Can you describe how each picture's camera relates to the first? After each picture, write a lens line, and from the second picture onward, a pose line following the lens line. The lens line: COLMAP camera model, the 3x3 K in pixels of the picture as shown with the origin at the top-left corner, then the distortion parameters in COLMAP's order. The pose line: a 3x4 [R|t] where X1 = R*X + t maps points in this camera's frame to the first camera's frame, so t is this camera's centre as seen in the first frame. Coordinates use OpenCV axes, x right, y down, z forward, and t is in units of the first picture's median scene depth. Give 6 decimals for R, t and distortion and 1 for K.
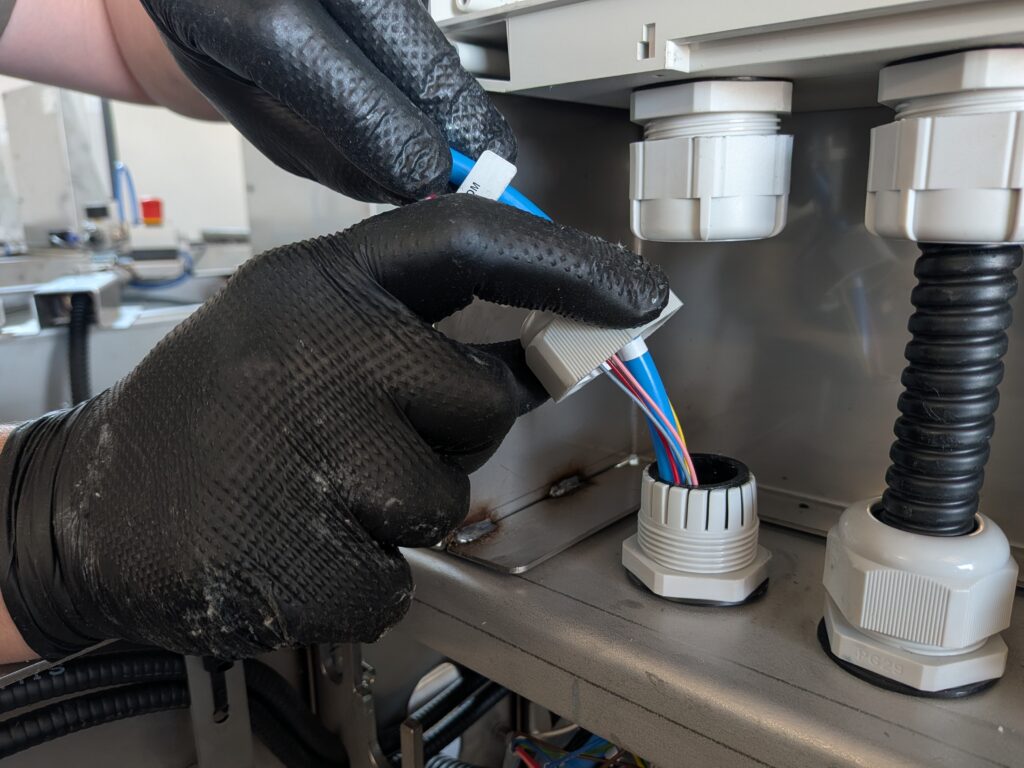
lens RADIAL K [[790.9, 0, 516.8], [0, 790.9, 409.8], [0, 0, 1]] dist [0.035390, -0.092925]
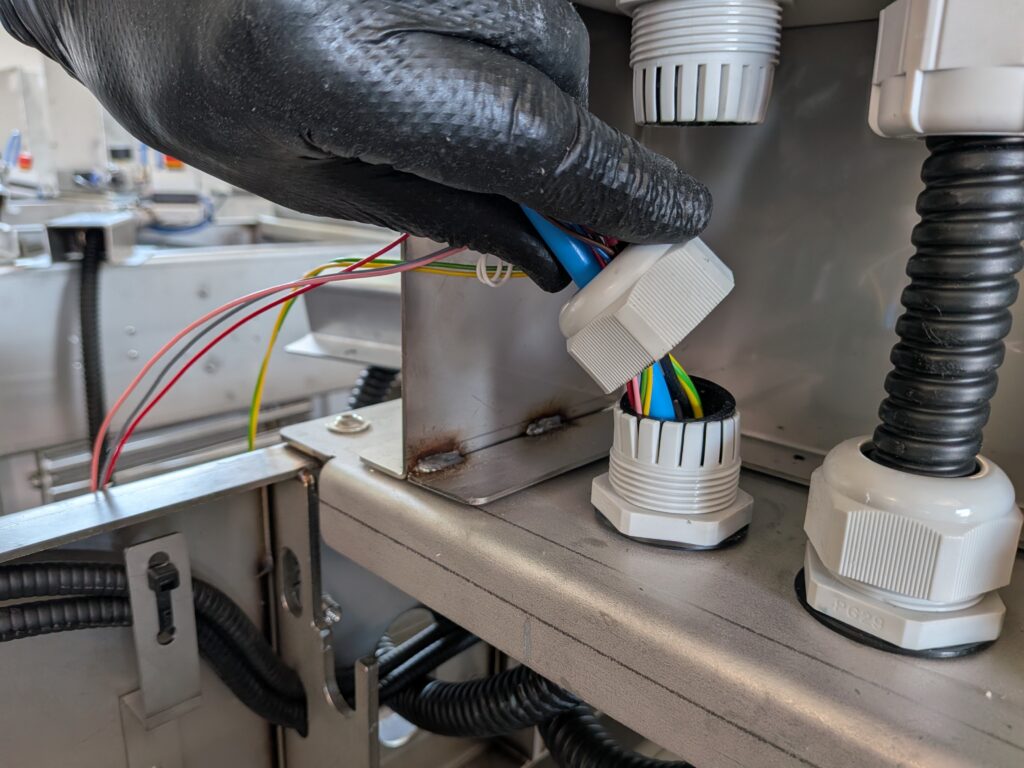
lens RADIAL K [[792.6, 0, 500.2], [0, 792.6, 398.0], [0, 0, 1]] dist [0.067212, -0.151425]
pose [[0.997505, 0.050255, -0.049572, 0.073137], [-0.049148, 0.998520, 0.023302, 0.061421], [0.050670, -0.020807, 0.998499, 0.071166]]
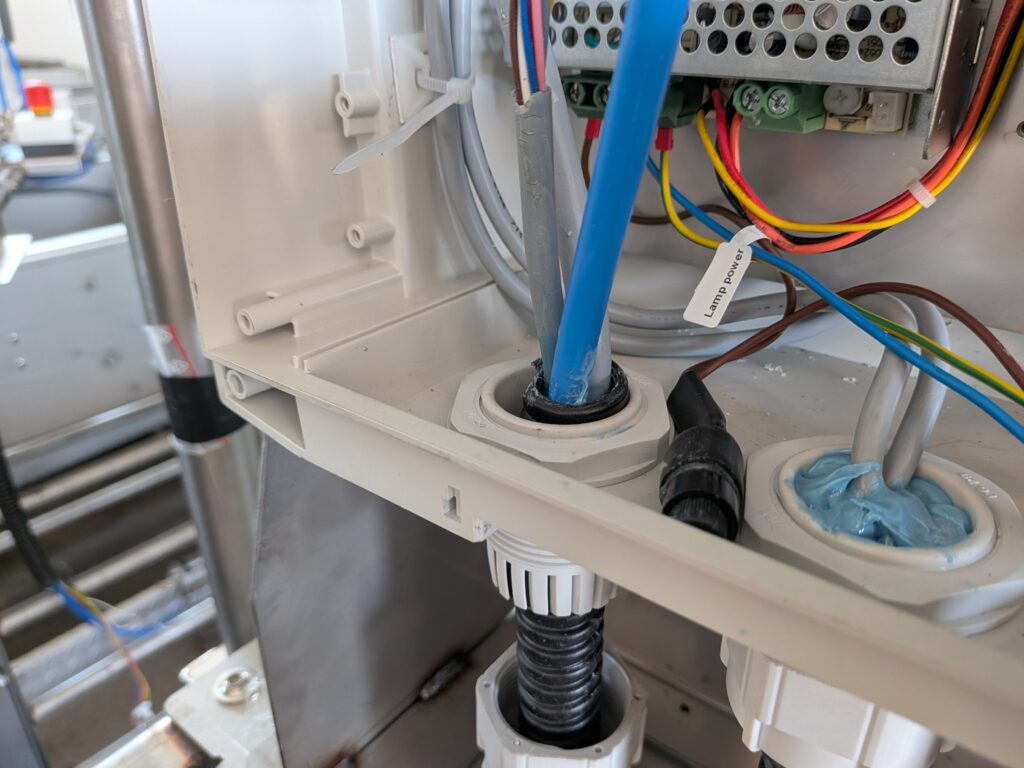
lens RADIAL K [[803.3, 0, 529.9], [0, 803.3, 400.7], [0, 0, 1]] dist [-0.022417, -0.007464]
pose [[0.997982, -0.008624, 0.062905, 0.151537], [-0.004527, 0.978546, 0.205979, -0.570895], [-0.063332, -0.205848, 0.976532, 0.188625]]
